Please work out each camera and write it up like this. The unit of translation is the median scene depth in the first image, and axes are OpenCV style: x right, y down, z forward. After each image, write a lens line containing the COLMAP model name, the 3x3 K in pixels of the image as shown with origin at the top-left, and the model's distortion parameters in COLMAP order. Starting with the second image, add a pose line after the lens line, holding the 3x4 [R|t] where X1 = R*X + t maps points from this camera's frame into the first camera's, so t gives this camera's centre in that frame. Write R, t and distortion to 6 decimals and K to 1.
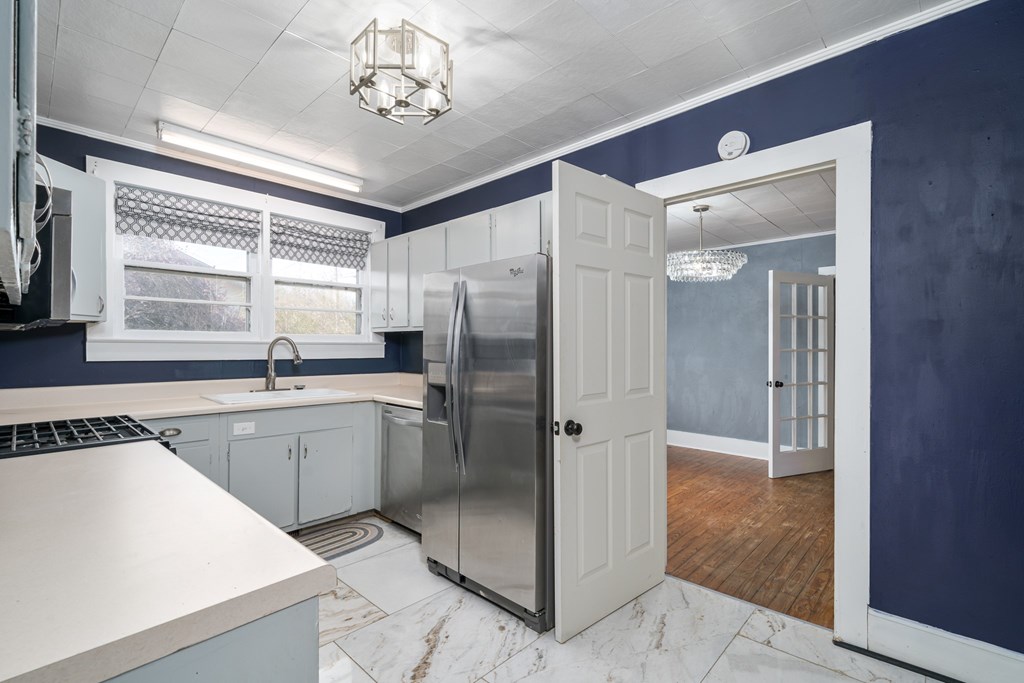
lens RADIAL K [[463.2, 0, 530.0], [0, 463.2, 337.2], [0, 0, 1]] dist [0.000323, -0.000290]
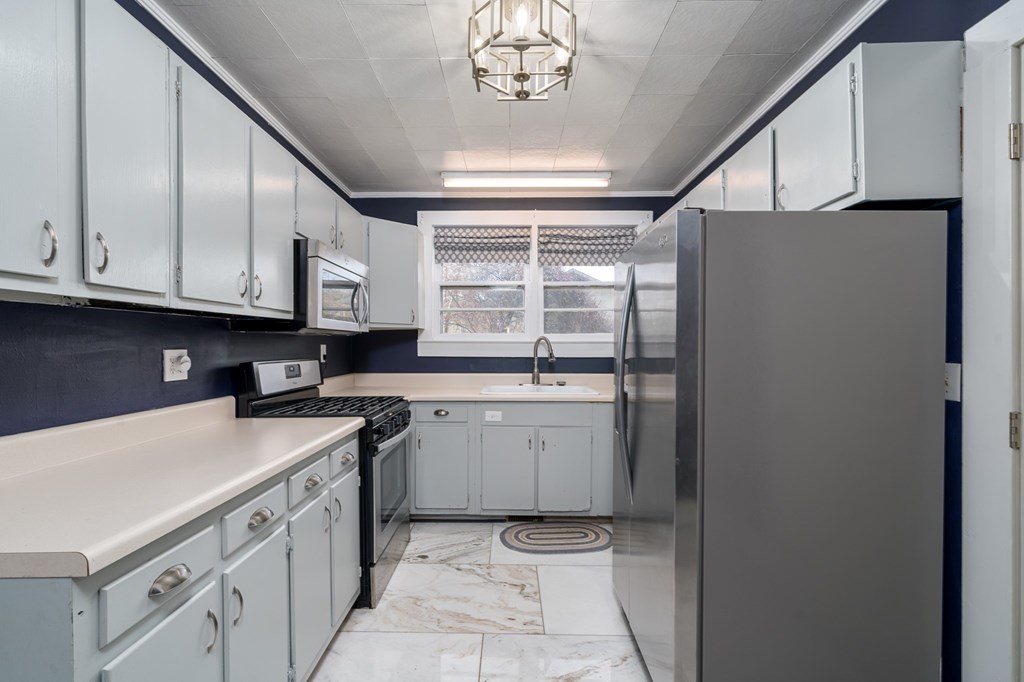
lens RADIAL K [[453.9, 0, 512.0], [0, 453.9, 341.0], [0, 0, 1]] dist [-0.000992, -0.000127]
pose [[0.670057, -0.010693, -0.742232, 0.215437], [0.018885, 0.999818, 0.002645, 0.005205], [0.742069, -0.015789, 0.670138, 0.226275]]
